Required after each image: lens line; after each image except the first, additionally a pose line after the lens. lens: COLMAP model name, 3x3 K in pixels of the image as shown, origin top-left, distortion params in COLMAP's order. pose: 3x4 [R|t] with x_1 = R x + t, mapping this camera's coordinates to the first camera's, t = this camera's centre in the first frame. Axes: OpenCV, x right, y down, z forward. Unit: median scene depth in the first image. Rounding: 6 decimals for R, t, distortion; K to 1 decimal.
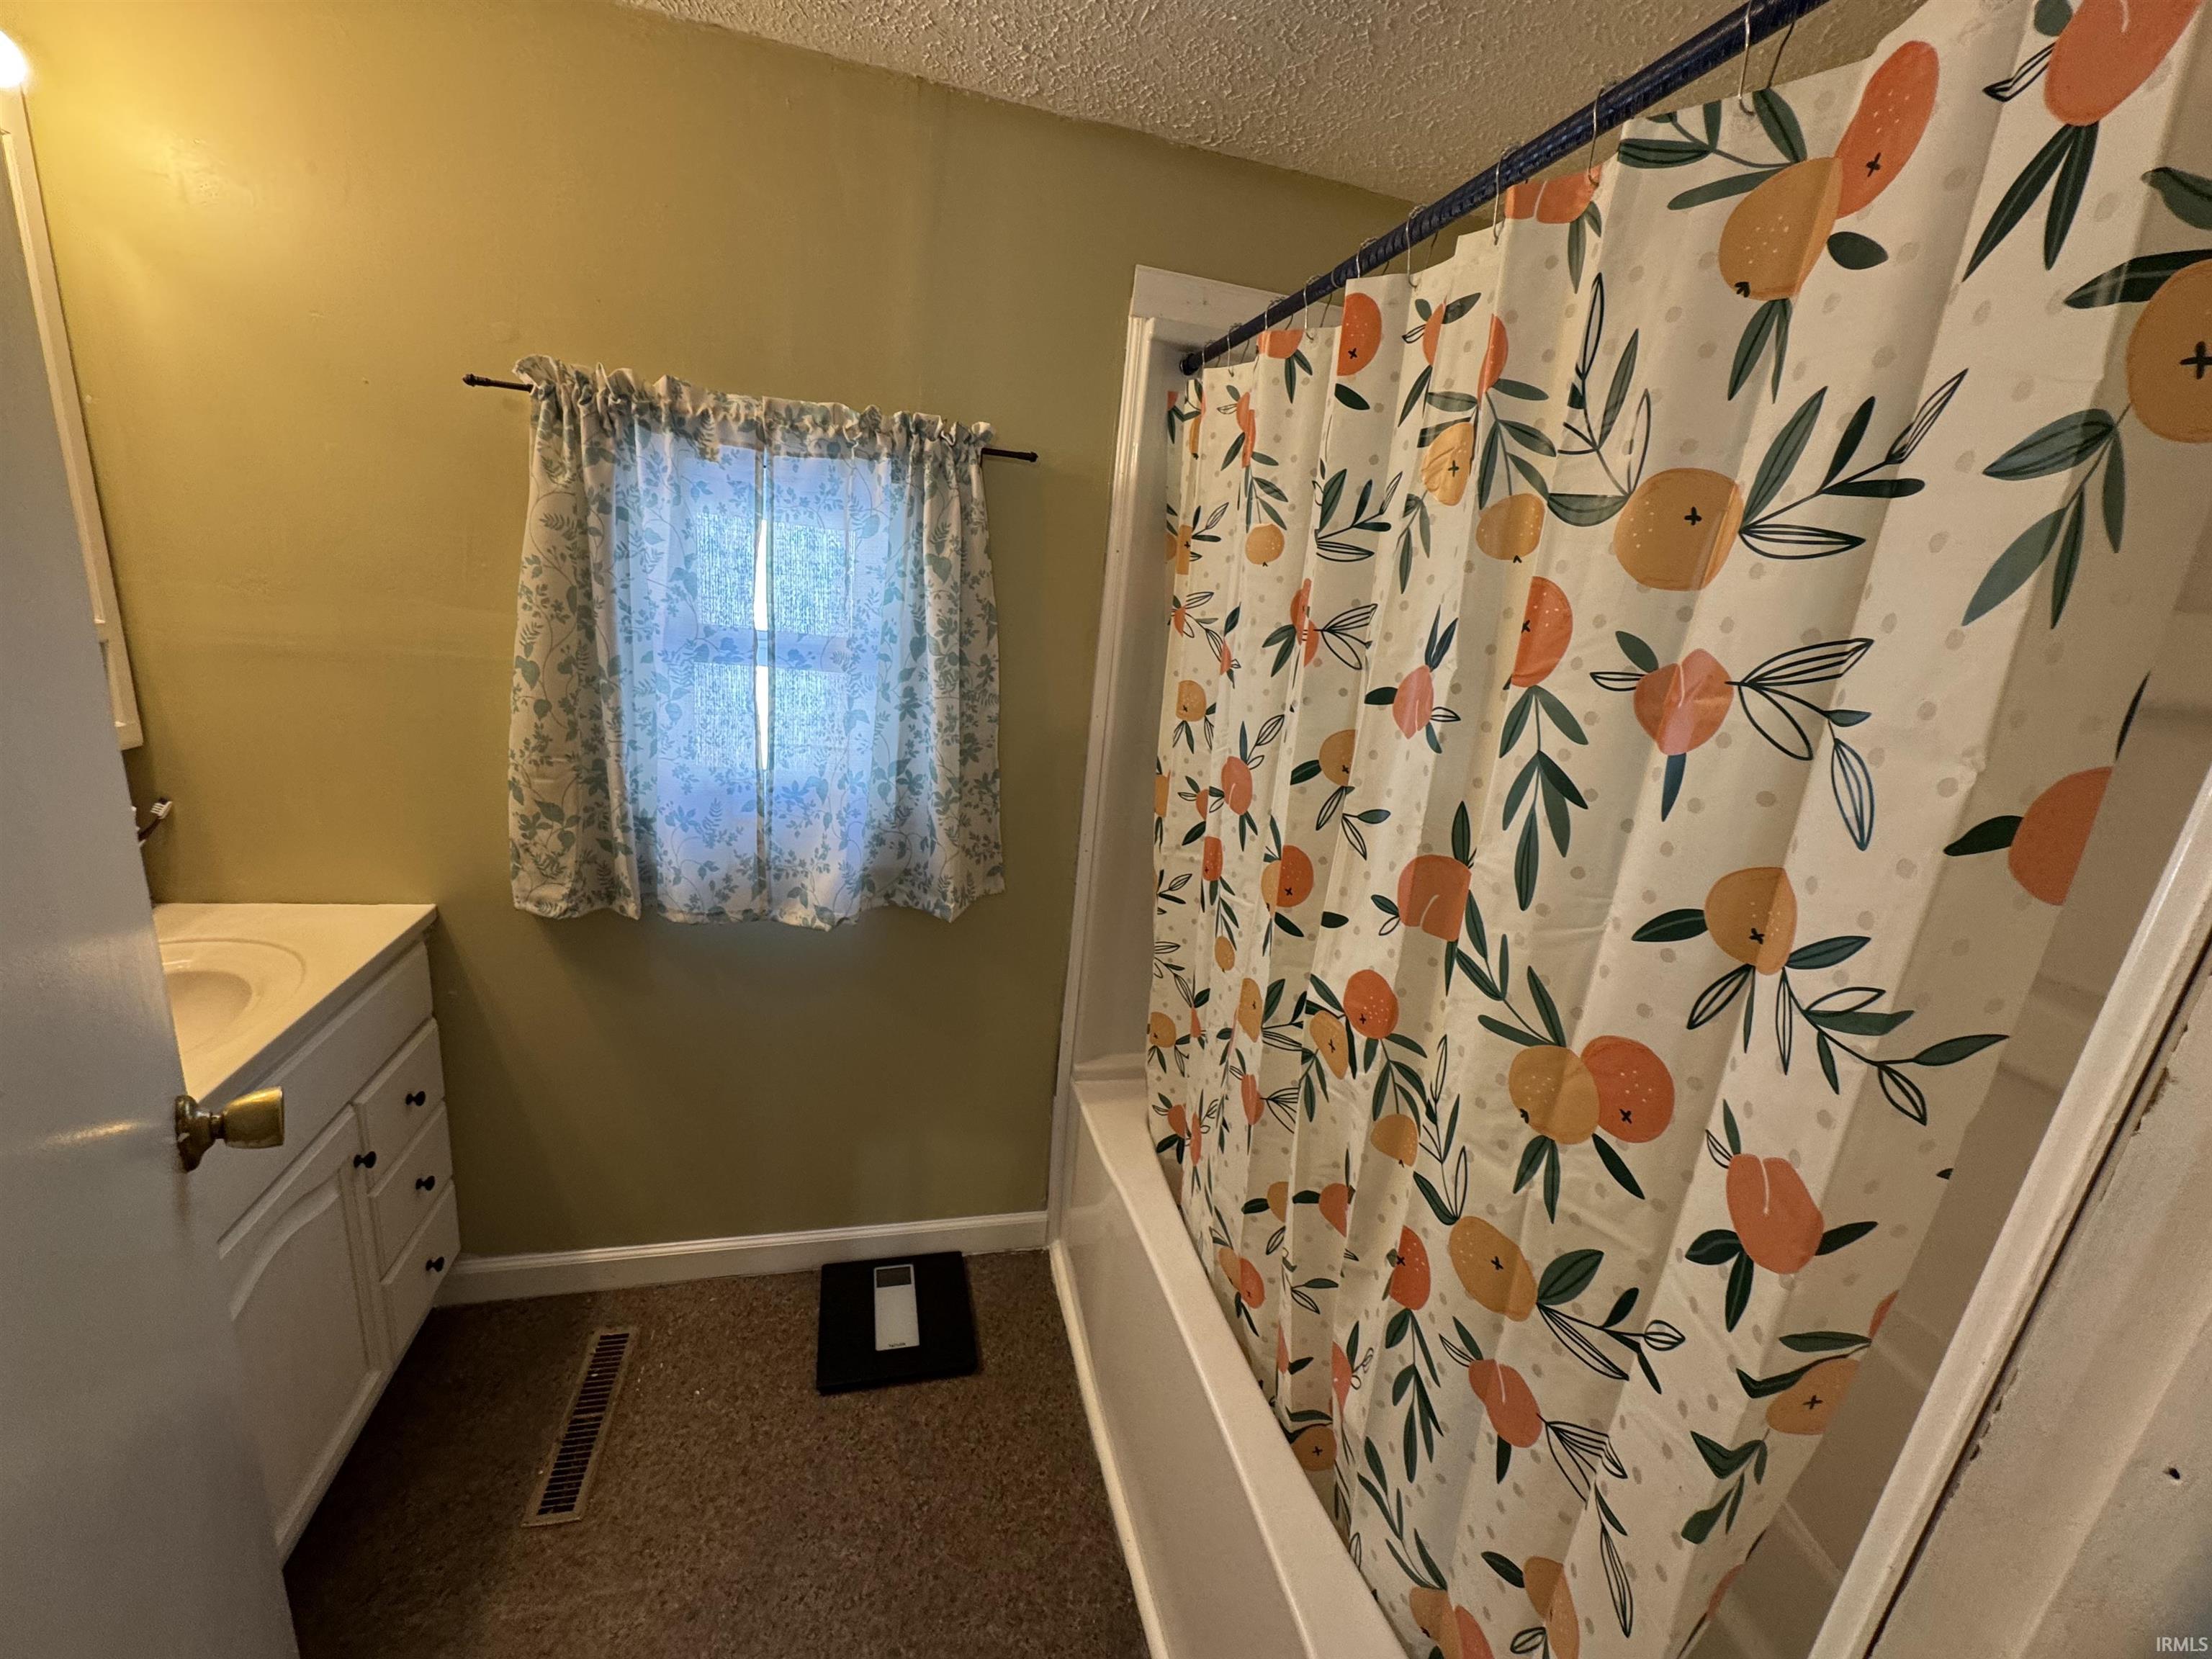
lens RADIAL K [[880.0, 0, 1107.7], [0, 880.0, 829.0], [0, 0, 1]] dist [-0.003556, -0.000386]
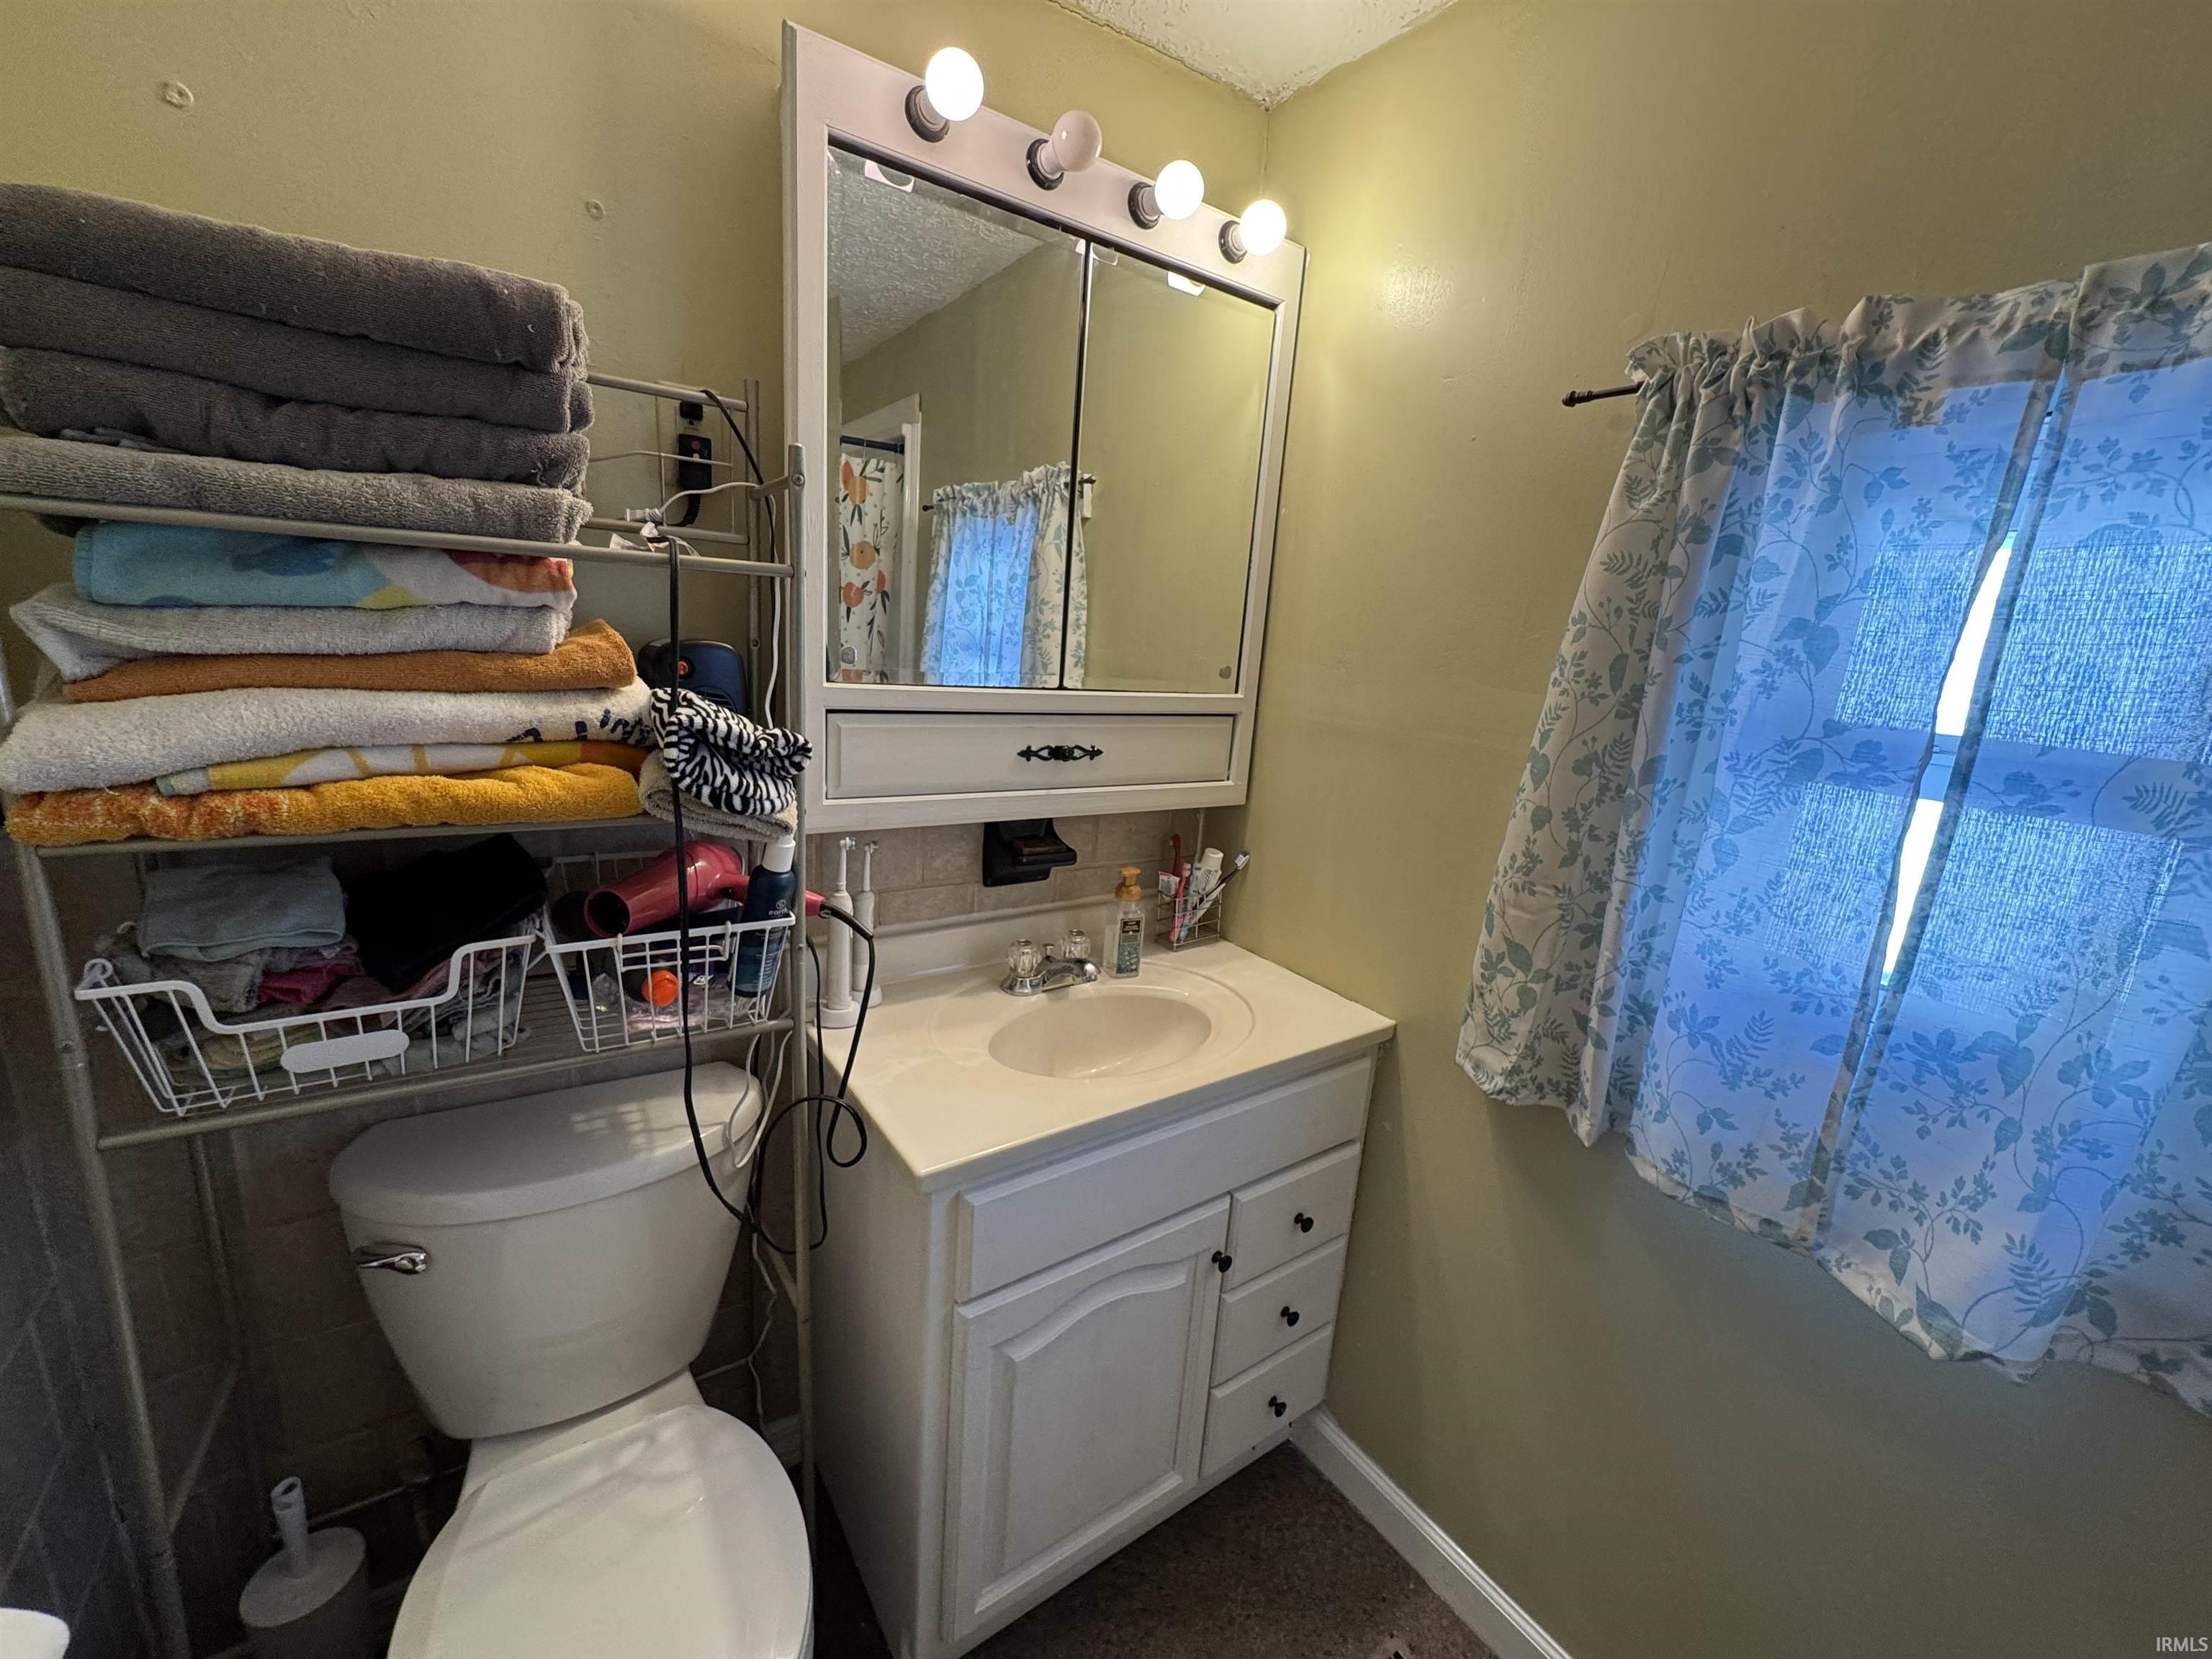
lens RADIAL K [[880.0, 0, 1107.7], [0, 880.0, 829.0], [0, 0, 1]] dist [-0.003556, -0.000386]
pose [[0.351845, 0.134146, -0.926396, -0.084479], [-0.284047, 0.958313, 0.030887, -0.046348], [0.891920, 0.252273, 0.375281, 0.386638]]
